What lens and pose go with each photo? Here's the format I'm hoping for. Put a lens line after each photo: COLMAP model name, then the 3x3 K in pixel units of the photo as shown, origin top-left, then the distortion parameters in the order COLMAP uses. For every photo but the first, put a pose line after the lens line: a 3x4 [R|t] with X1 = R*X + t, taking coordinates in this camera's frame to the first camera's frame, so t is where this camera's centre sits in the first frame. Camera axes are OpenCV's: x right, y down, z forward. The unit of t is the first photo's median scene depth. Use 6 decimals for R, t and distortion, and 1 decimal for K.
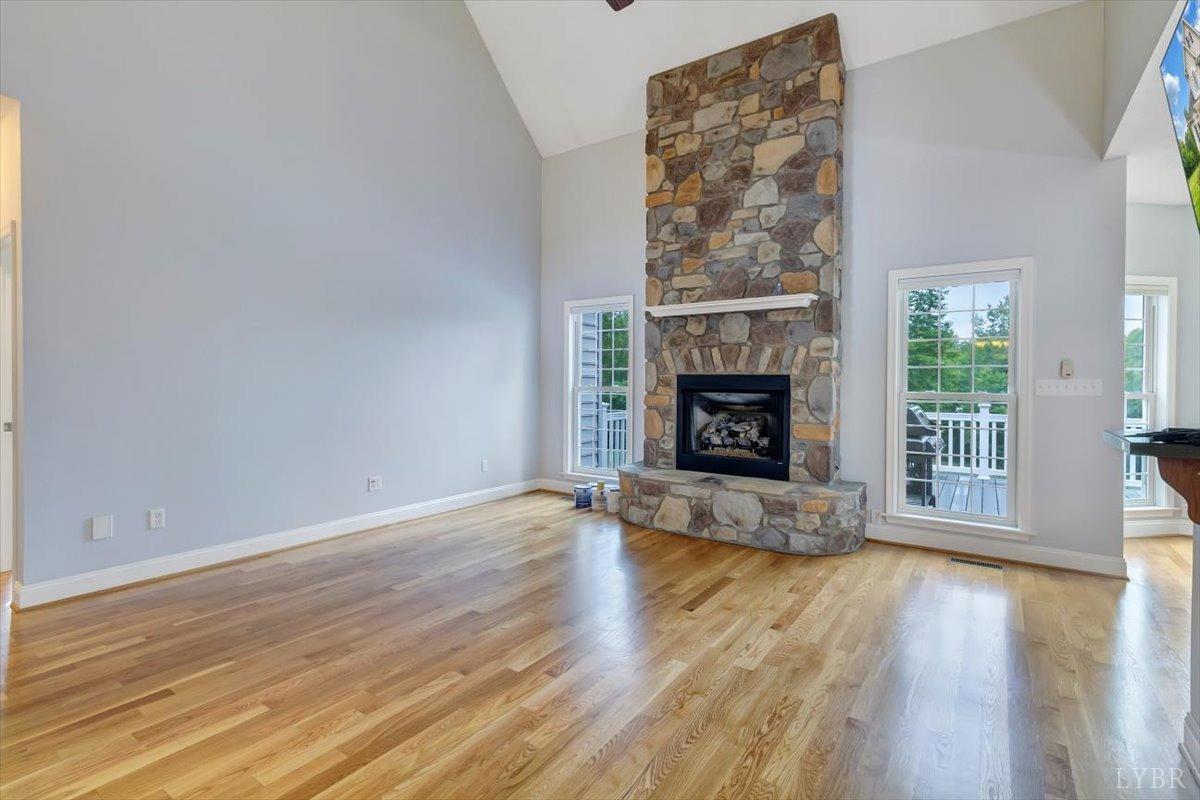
lens RADIAL K [[573.9, 0, 600.6], [0, 573.9, 390.3], [0, 0, 1]] dist [0.003532, -0.000417]
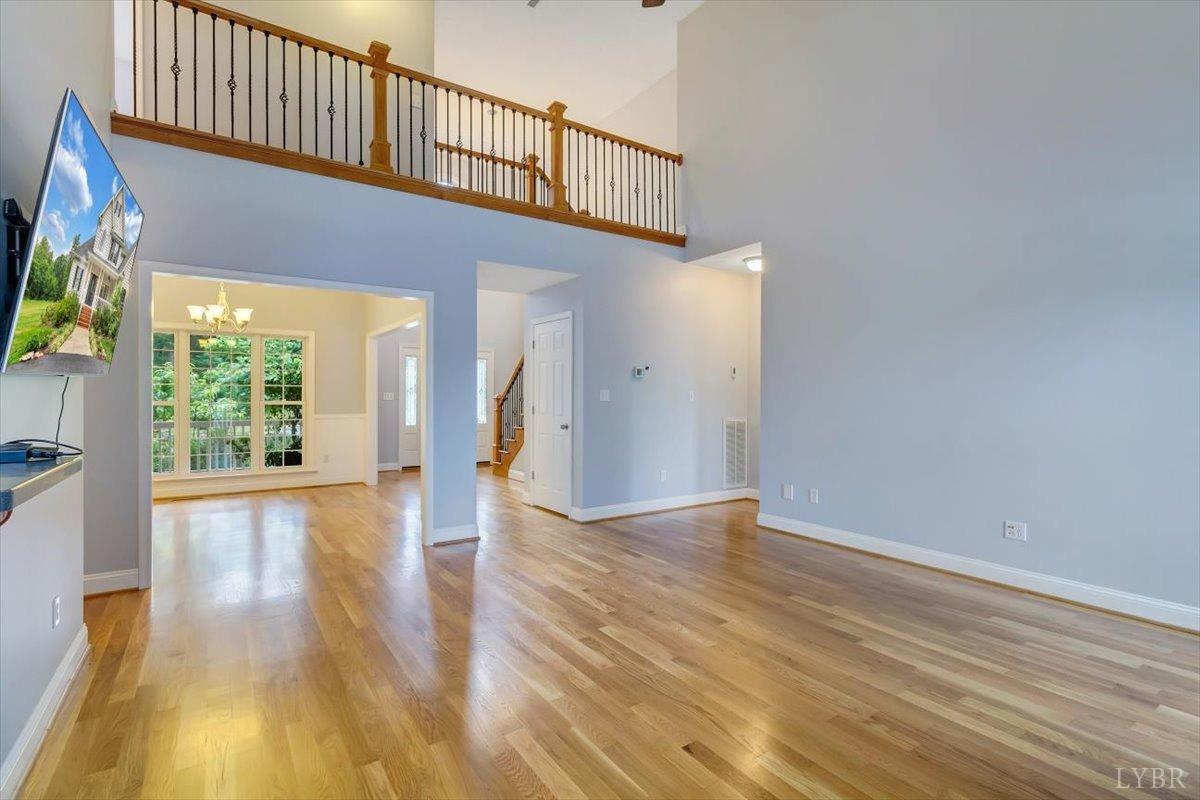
lens RADIAL K [[573.9, 0, 605.2], [0, 573.9, 397.4], [0, 0, 1]] dist [0.003532, -0.000417]
pose [[-0.364354, -0.004321, -0.931251, 0.923889], [-0.019902, 0.999797, 0.003148, -0.015490], [0.931048, 0.019680, -0.364366, 1.326038]]
